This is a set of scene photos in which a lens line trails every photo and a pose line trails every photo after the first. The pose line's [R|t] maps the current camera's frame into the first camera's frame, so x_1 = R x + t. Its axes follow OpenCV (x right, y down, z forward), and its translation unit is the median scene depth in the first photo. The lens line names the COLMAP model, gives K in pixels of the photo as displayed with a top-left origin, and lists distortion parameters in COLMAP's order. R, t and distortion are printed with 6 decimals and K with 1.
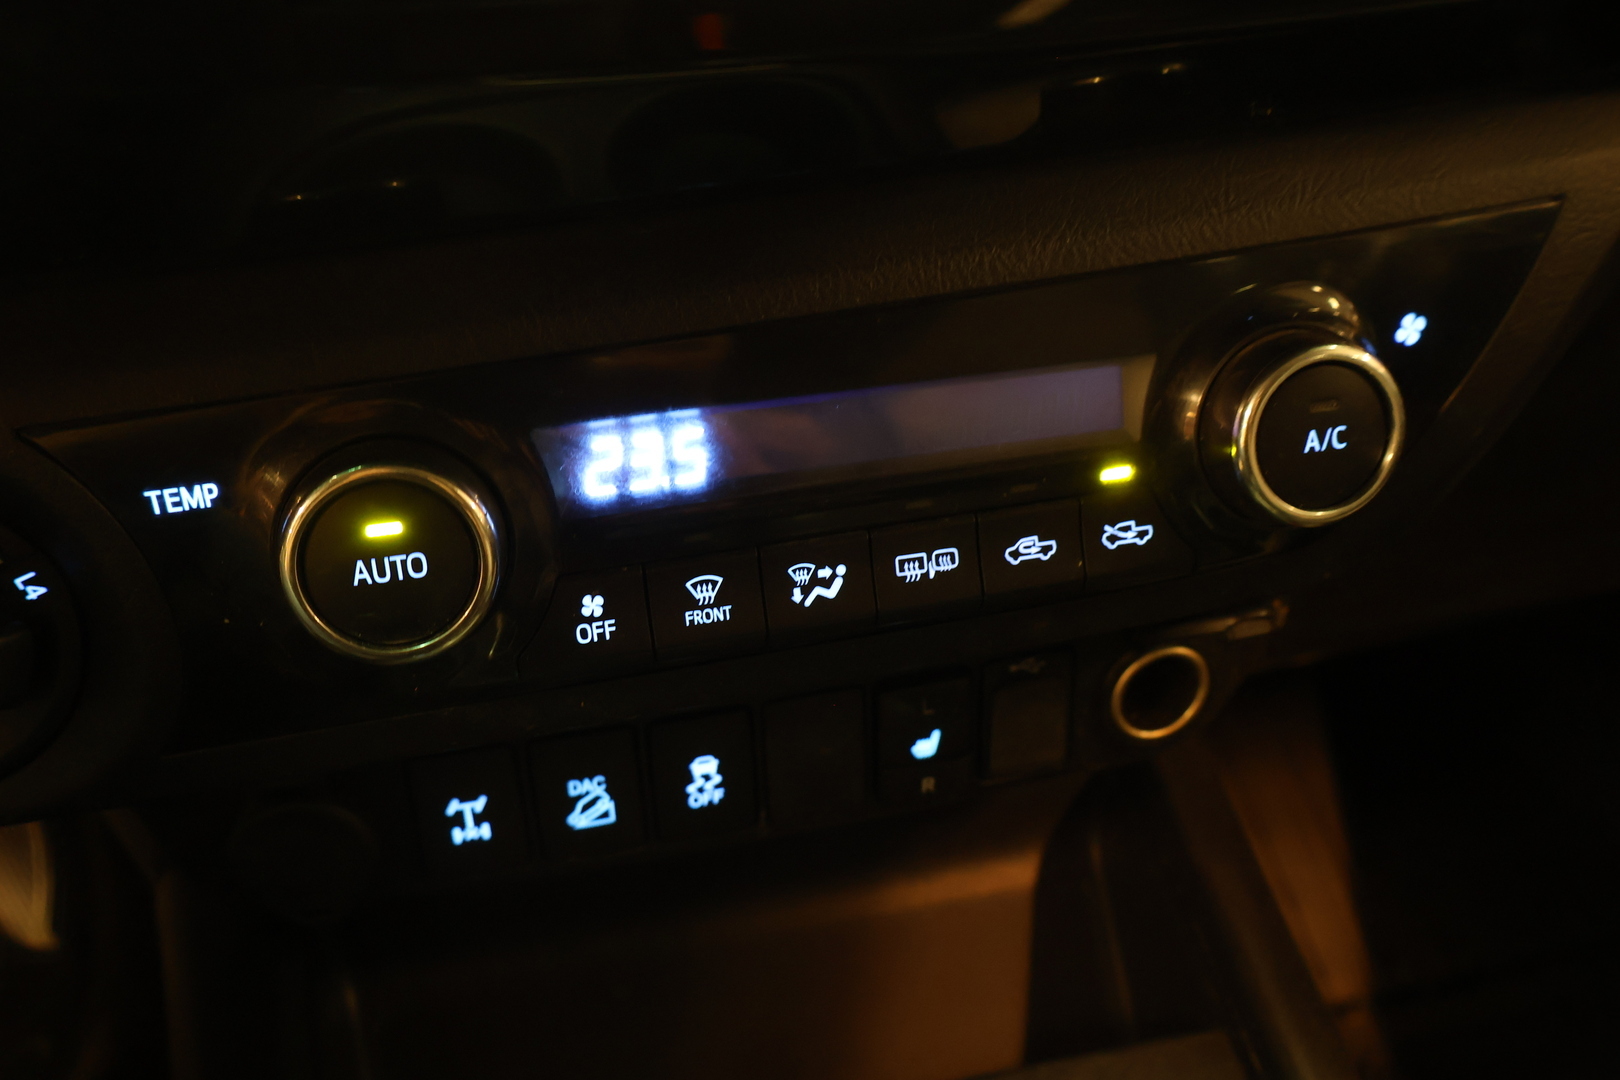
lens RADIAL K [[1371.9, 0, 799.9], [0, 1371.9, 541.4], [0, 0, 1]] dist [-0.003079, 0.005972]
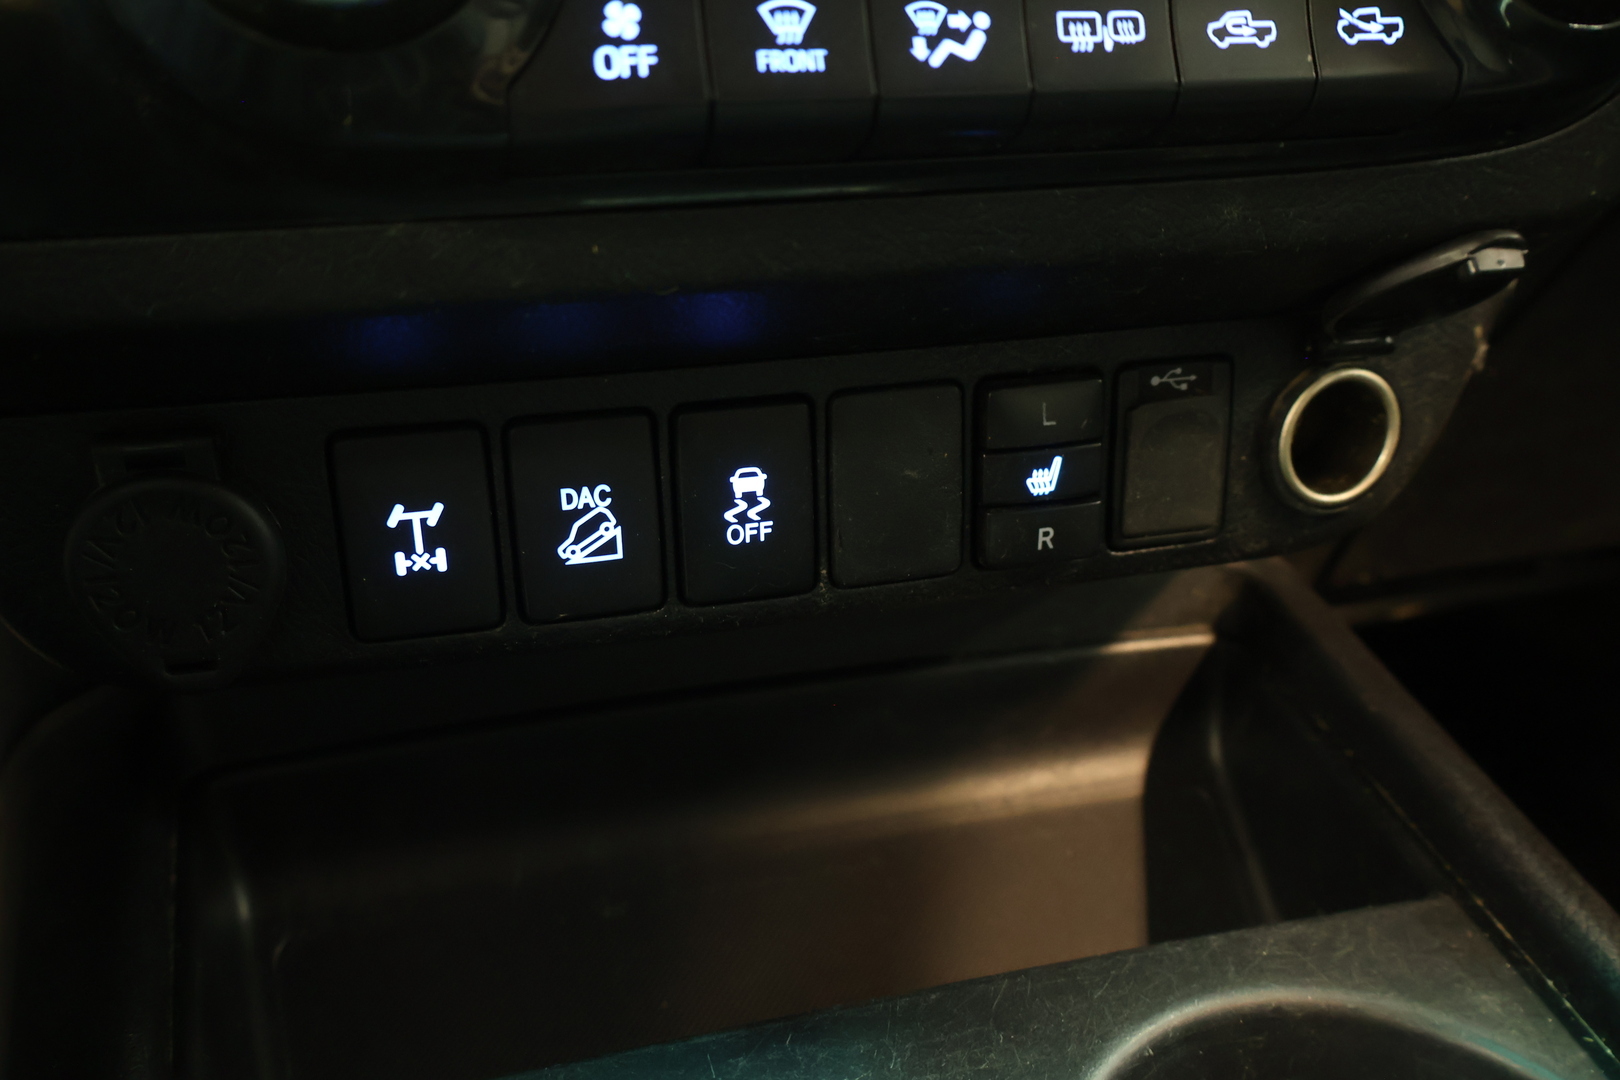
lens RADIAL K [[1371.9, 0, 799.9], [0, 1371.9, 541.4], [0, 0, 1]] dist [-0.003079, 0.005972]
pose [[0.999515, 0.002038, 0.031061, -0.078044], [0.002455, 0.989587, -0.143913, 0.360482], [-0.031031, 0.143920, 0.989103, 0.345685]]
